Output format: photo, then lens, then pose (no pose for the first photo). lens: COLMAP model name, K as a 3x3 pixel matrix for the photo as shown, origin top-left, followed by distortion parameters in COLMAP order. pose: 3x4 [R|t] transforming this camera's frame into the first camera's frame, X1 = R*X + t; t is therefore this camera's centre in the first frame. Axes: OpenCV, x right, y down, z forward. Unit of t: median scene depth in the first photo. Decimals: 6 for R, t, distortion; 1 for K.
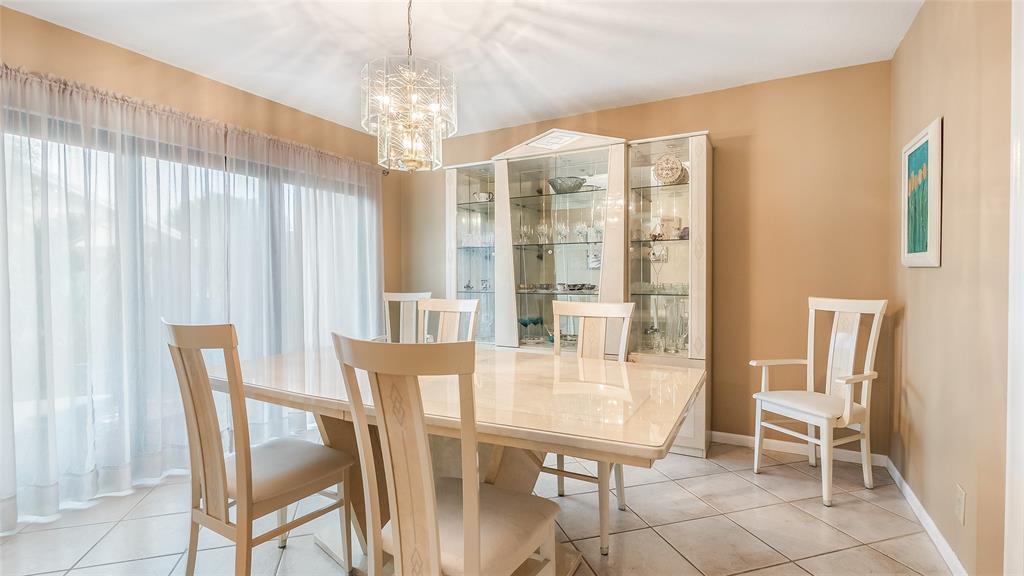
lens RADIAL K [[476.5, 0, 511.7], [0, 476.5, 288.7], [0, 0, 1]] dist [0.000784, 0.000062]
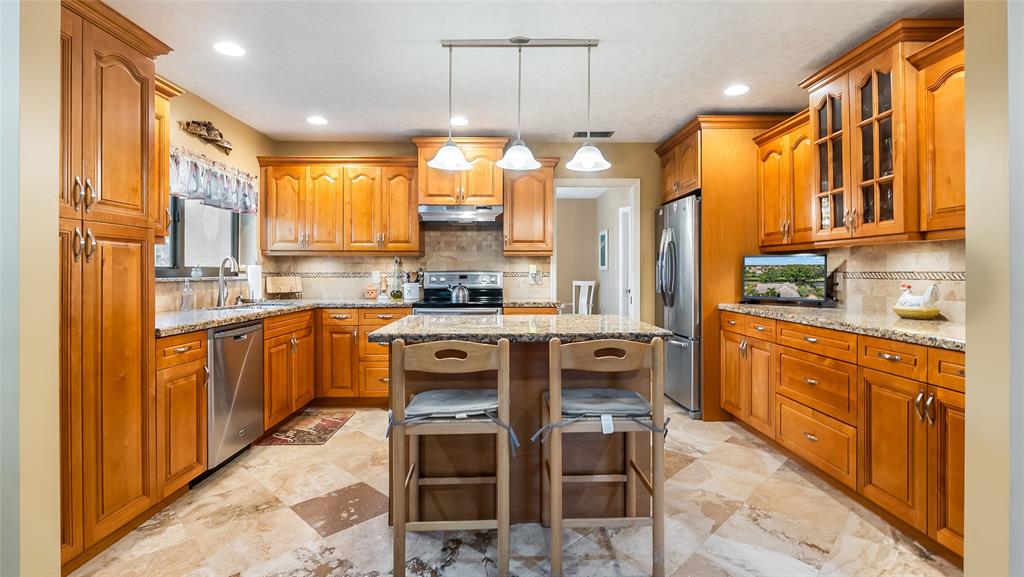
lens RADIAL K [[477.3, 0, 511.1], [0, 477.3, 280.0], [0, 0, 1]] dist [-0.008743, 0.000983]
pose [[0.876295, 0.002000, 0.481771, -1.147262], [0.003783, 0.999932, -0.011031, 0.048631], [-0.481761, 0.011489, 0.876227, -1.403398]]
